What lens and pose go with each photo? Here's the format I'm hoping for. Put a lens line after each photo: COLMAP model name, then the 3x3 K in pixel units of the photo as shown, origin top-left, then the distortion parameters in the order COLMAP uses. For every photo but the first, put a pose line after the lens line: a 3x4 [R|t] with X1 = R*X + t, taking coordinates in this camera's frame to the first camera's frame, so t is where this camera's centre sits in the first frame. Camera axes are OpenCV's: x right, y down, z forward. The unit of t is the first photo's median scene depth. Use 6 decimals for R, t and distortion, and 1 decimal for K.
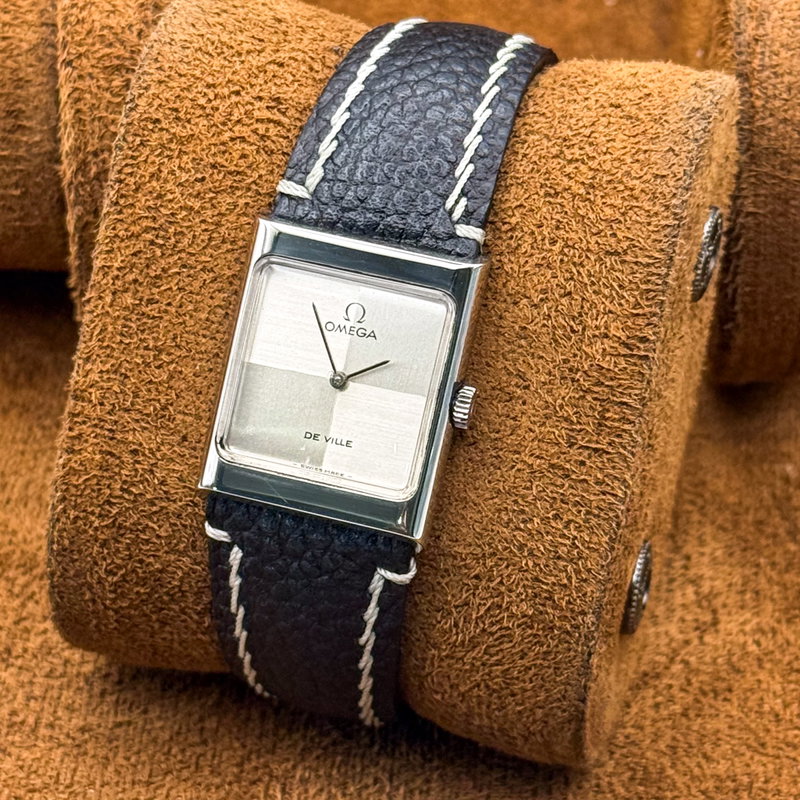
lens RADIAL K [[2962.7, 0, 397.0], [0, 2962.7, 410.4], [0, 0, 1]] dist [-0.022558, 0.802413]
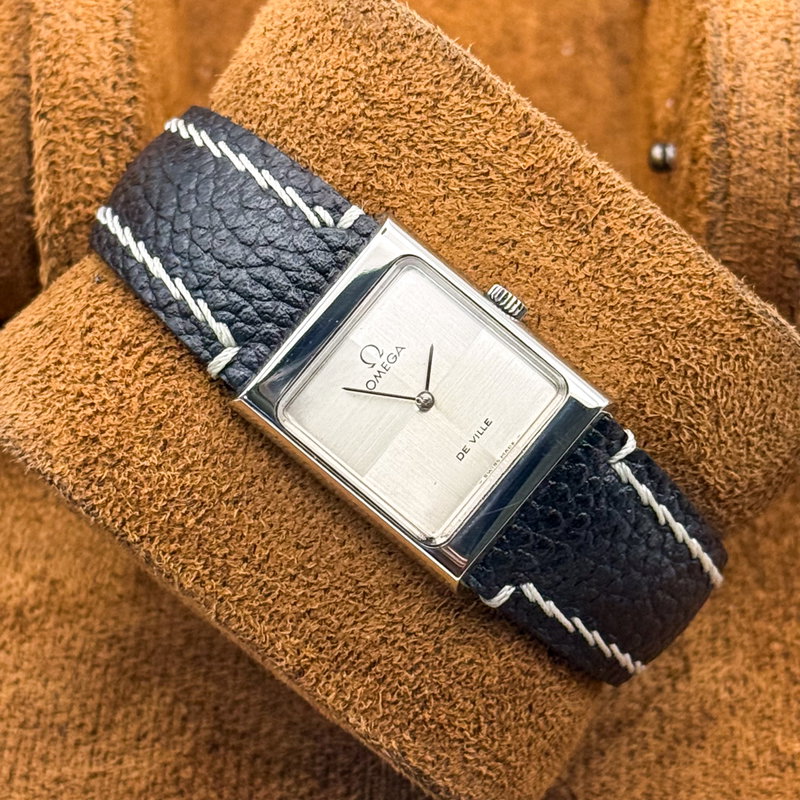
lens RADIAL K [[2962.7, 0, 397.0], [0, 2962.7, 410.4], [0, 0, 1]] dist [-0.022558, 0.802413]
pose [[0.447129, -0.862774, 0.236001, -0.252487], [0.886140, 0.463192, 0.014454, -0.030657], [-0.121784, 0.202667, 0.971645, 0.056645]]
